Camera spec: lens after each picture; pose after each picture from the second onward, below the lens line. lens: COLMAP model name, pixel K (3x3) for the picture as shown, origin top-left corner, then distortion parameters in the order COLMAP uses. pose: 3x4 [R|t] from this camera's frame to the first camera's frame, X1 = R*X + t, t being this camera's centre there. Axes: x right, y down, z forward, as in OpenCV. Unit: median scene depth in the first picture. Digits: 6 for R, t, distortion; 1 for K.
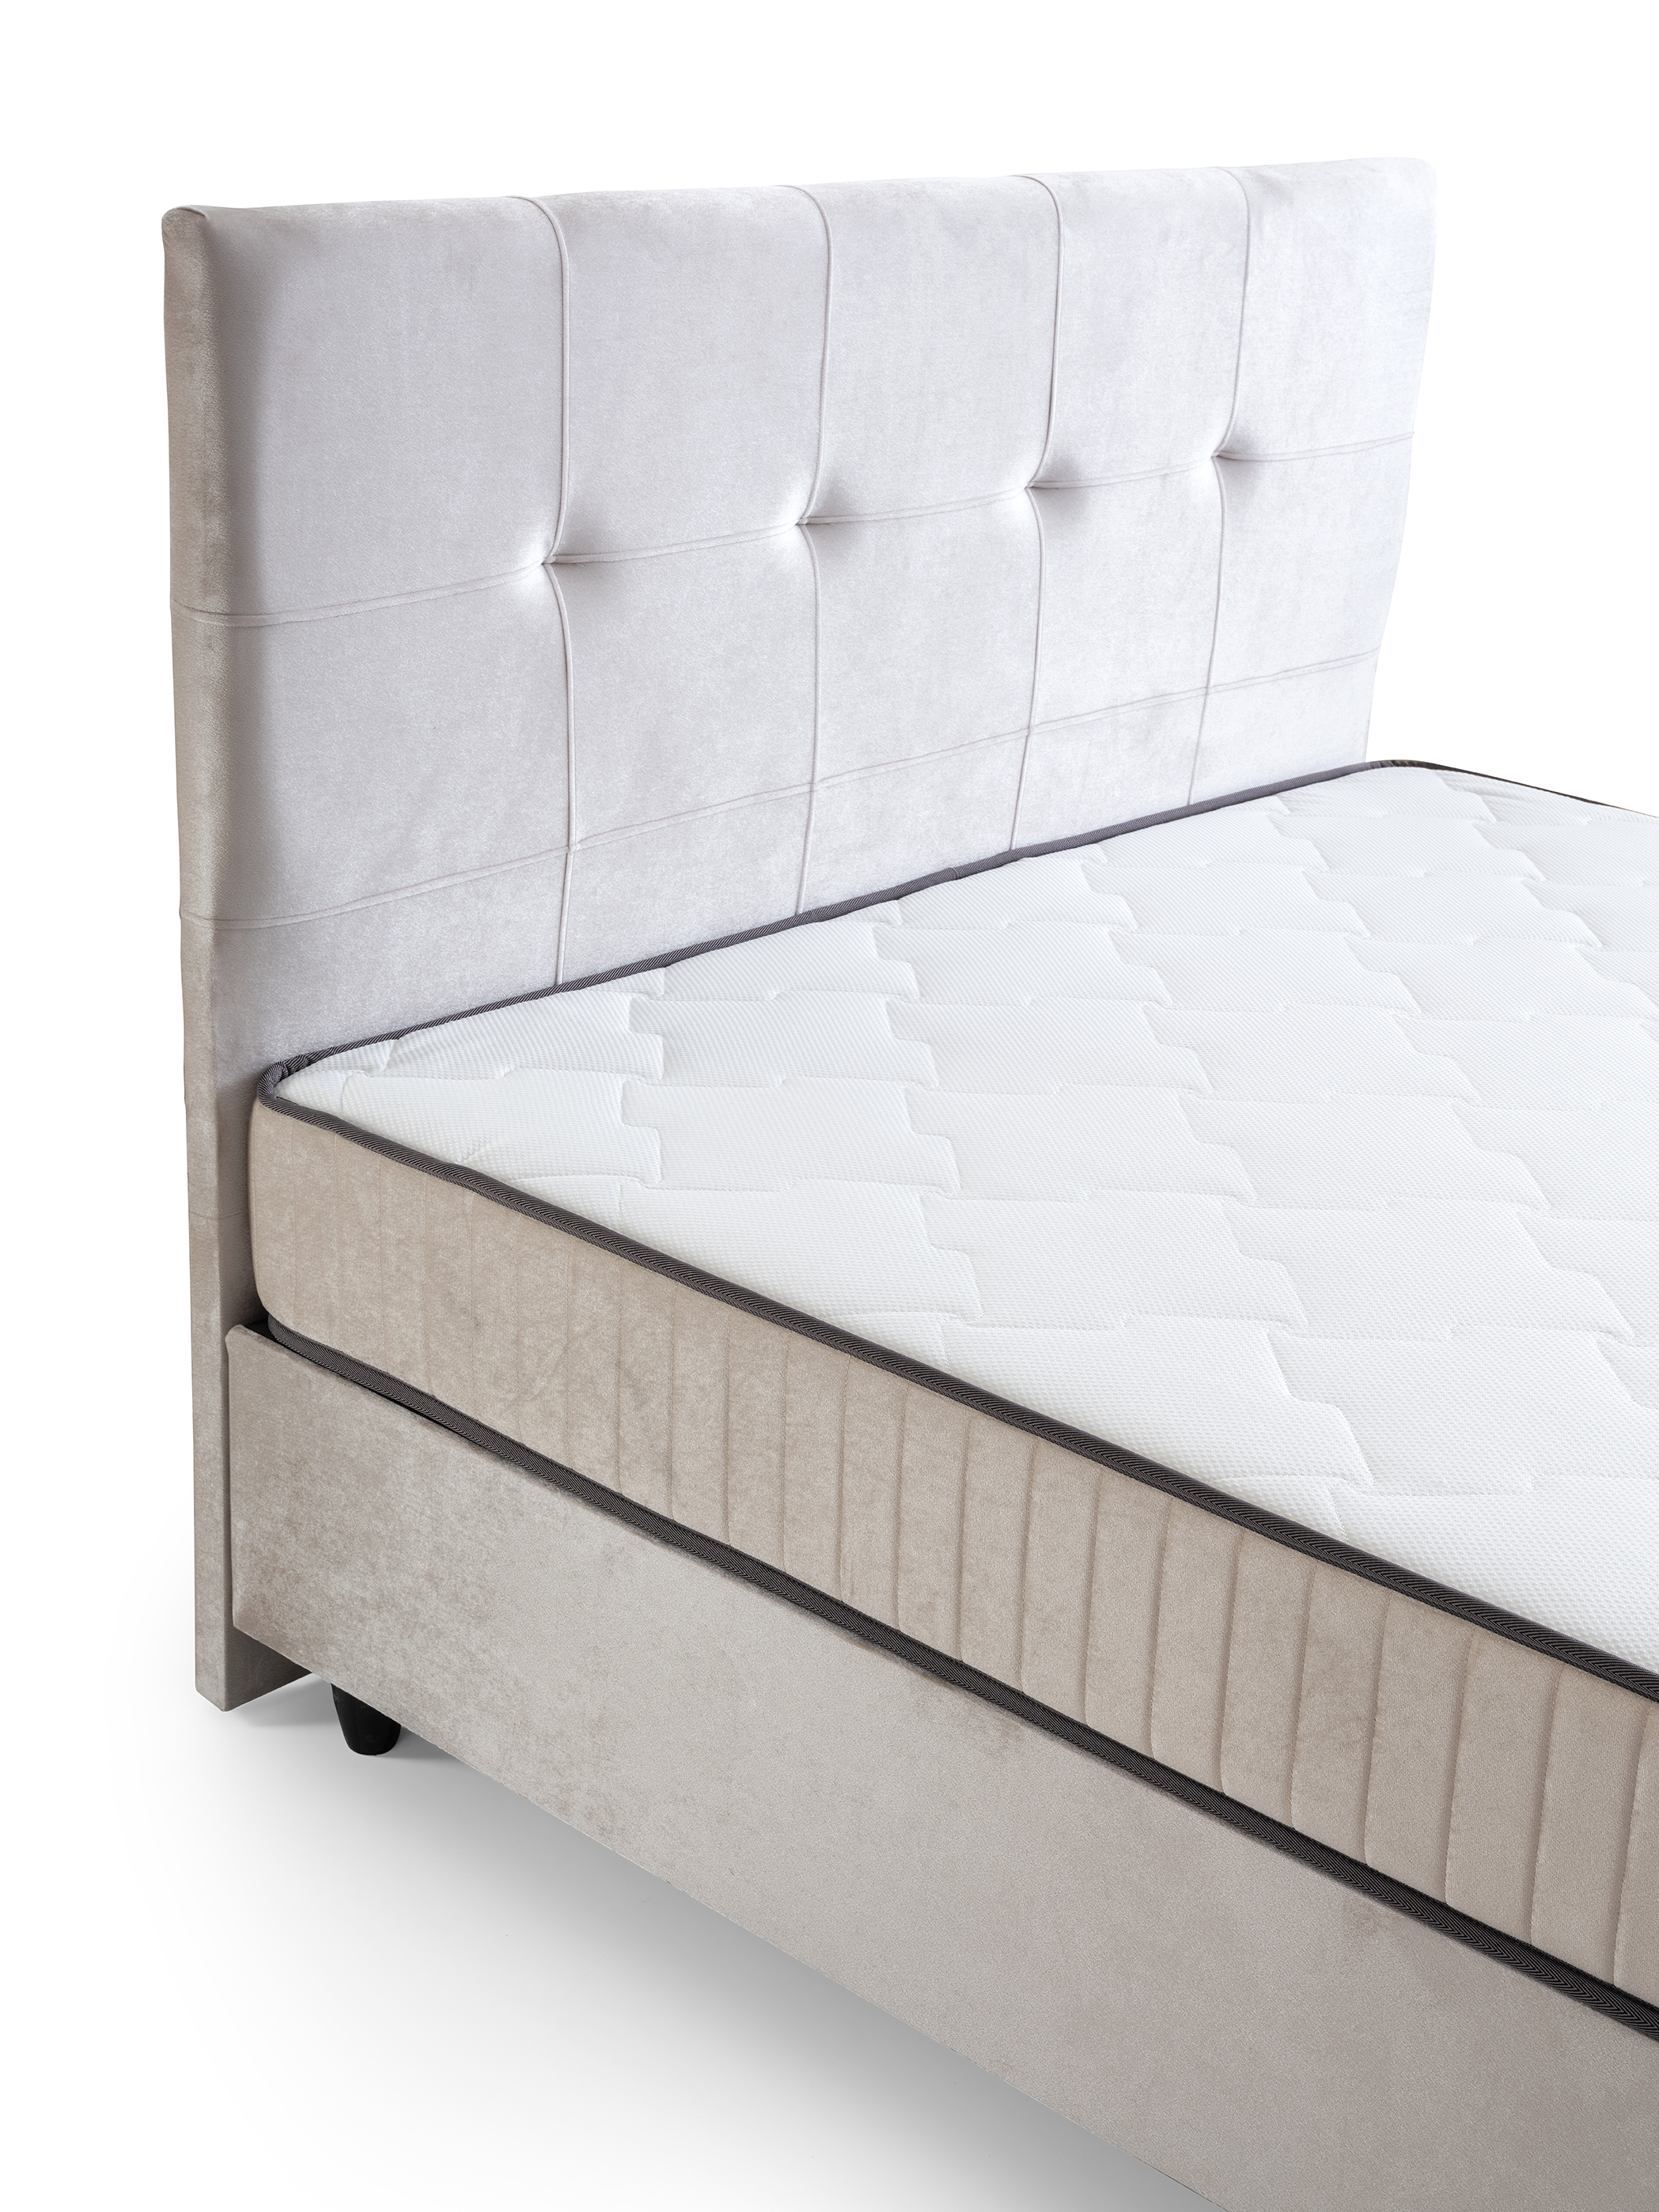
lens RADIAL K [[3078.1, 0, 829.5], [0, 3078.1, 1106.0], [0, 0, 1]] dist [-0.006557, 0.052084]
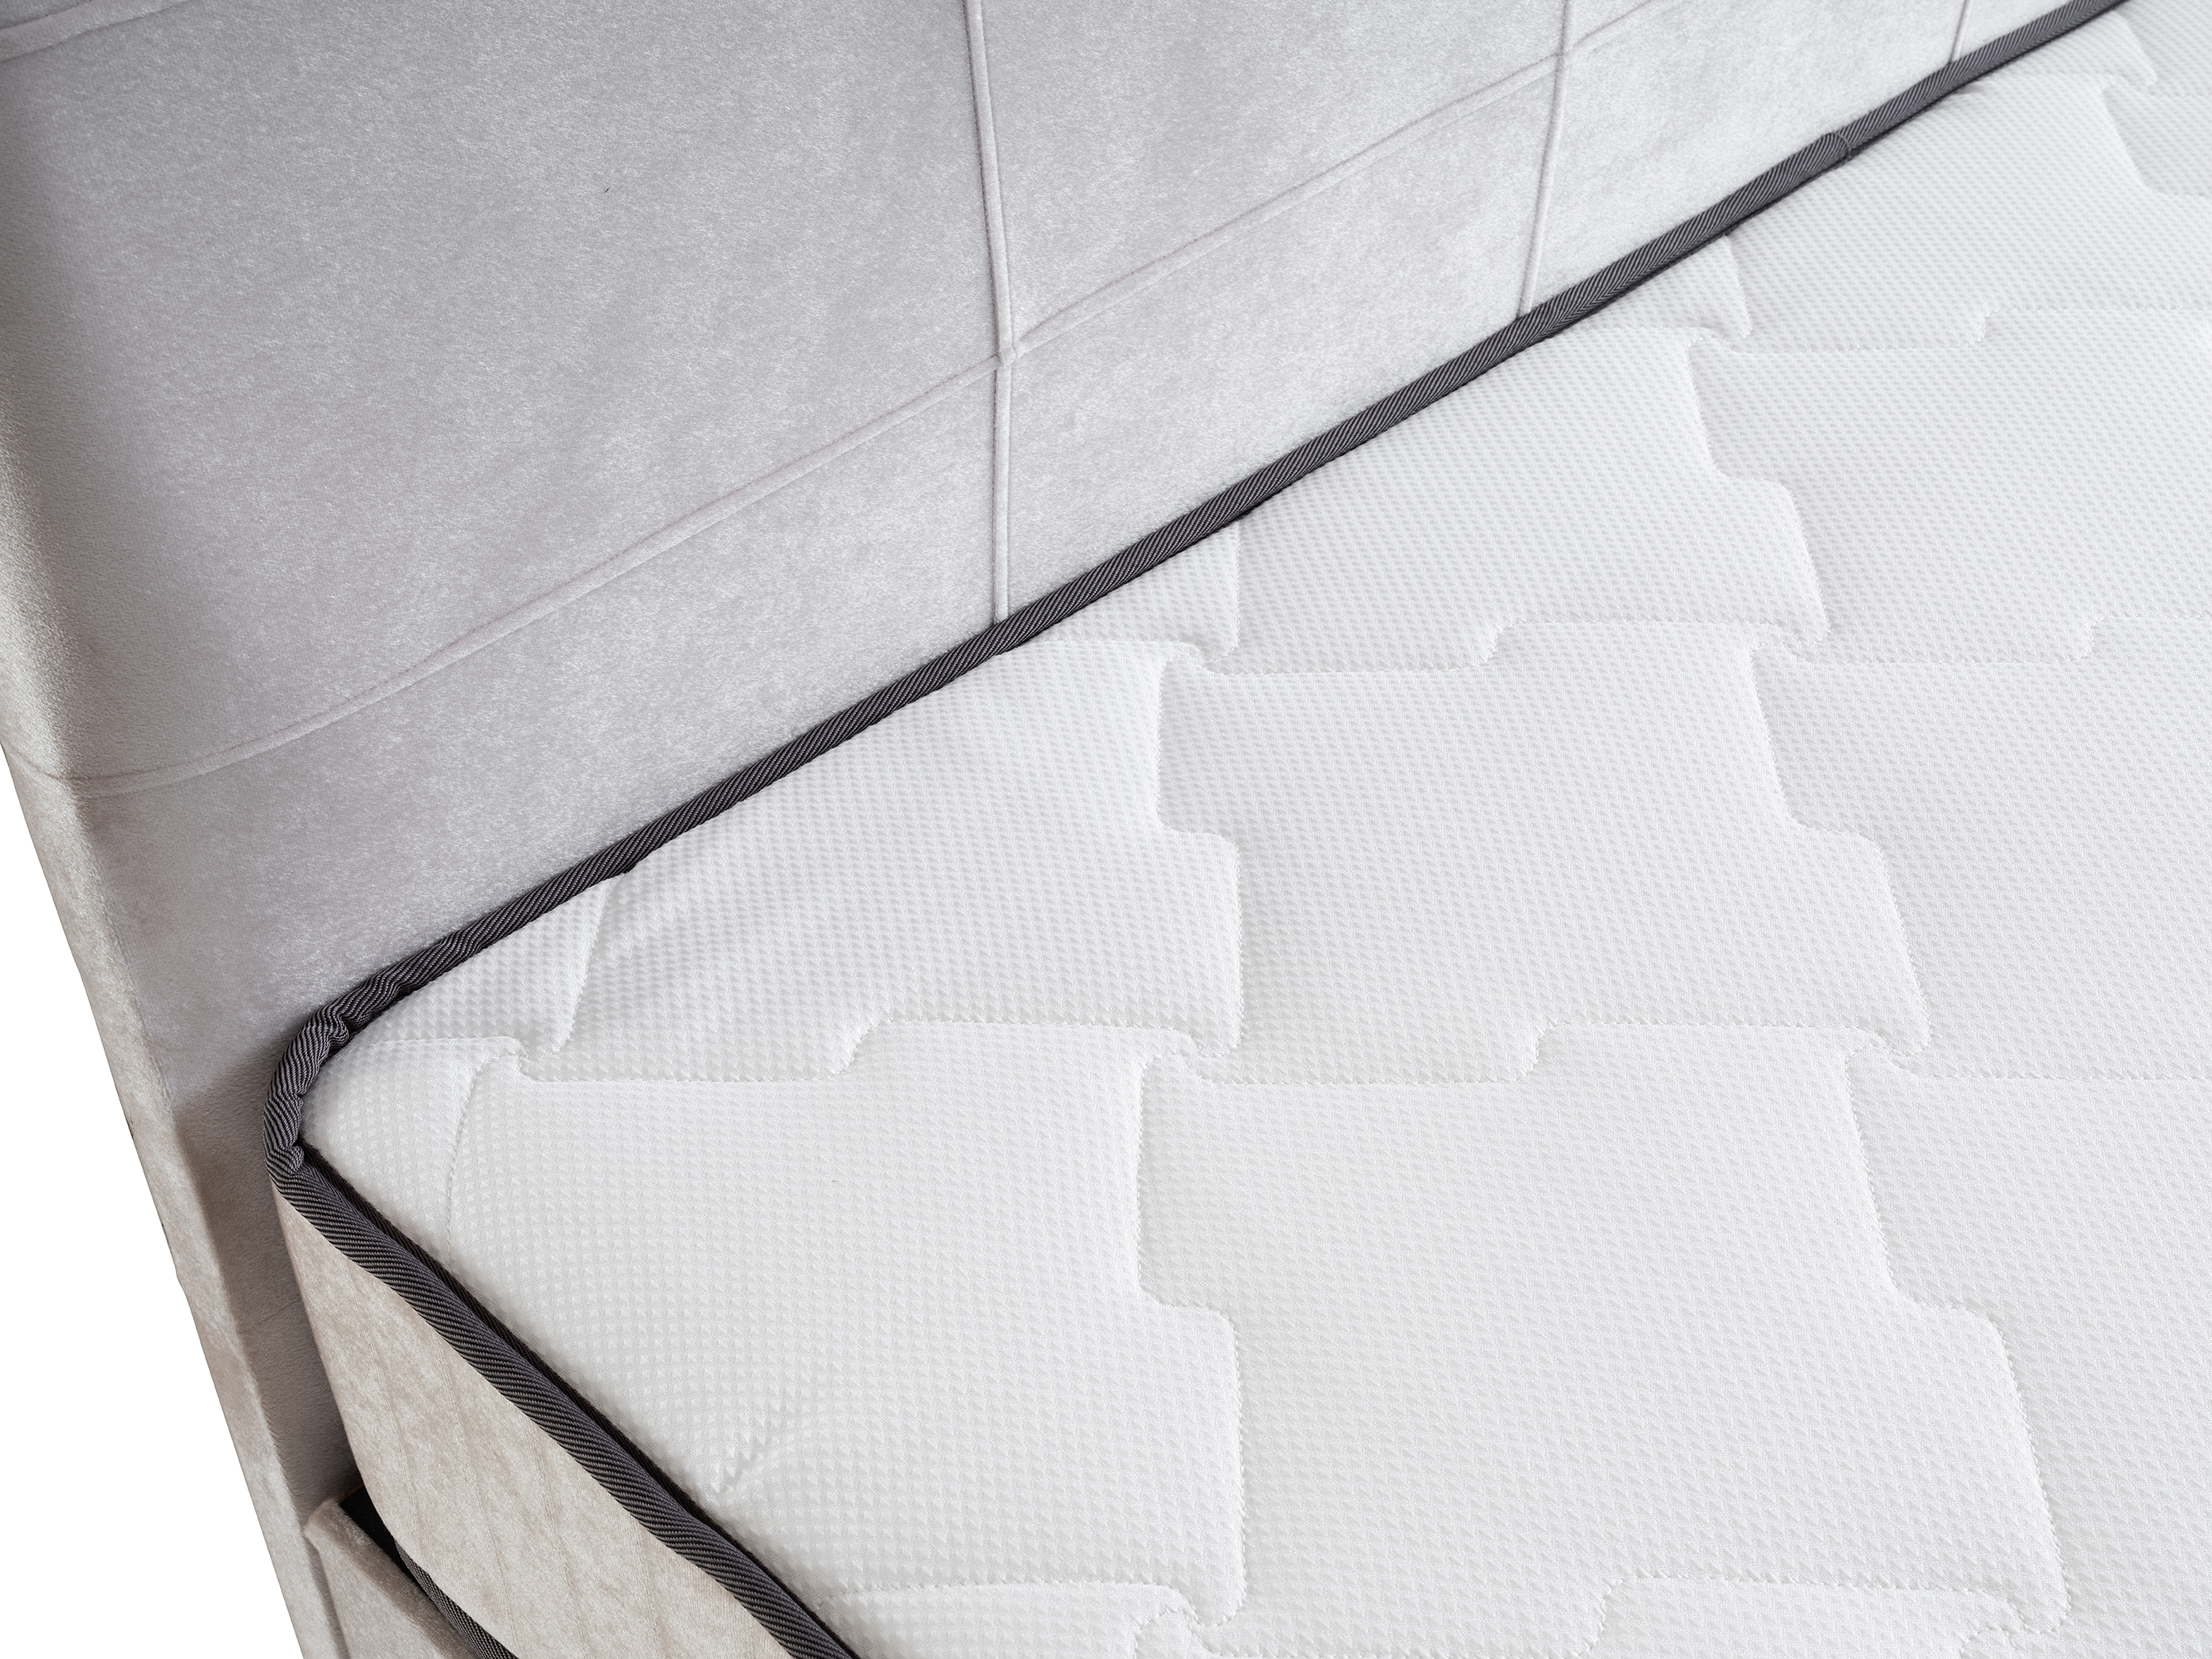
lens RADIAL K [[3078.1, 0, 1106.0], [0, 3078.1, 829.5], [0, 0, 1]] dist [-0.006557, 0.052084]
pose [[0.994262, -0.011600, -0.106341, -0.027012], [0.046373, 0.942575, 0.330759, -0.162494], [0.096398, -0.333793, 0.937705, 0.596289]]
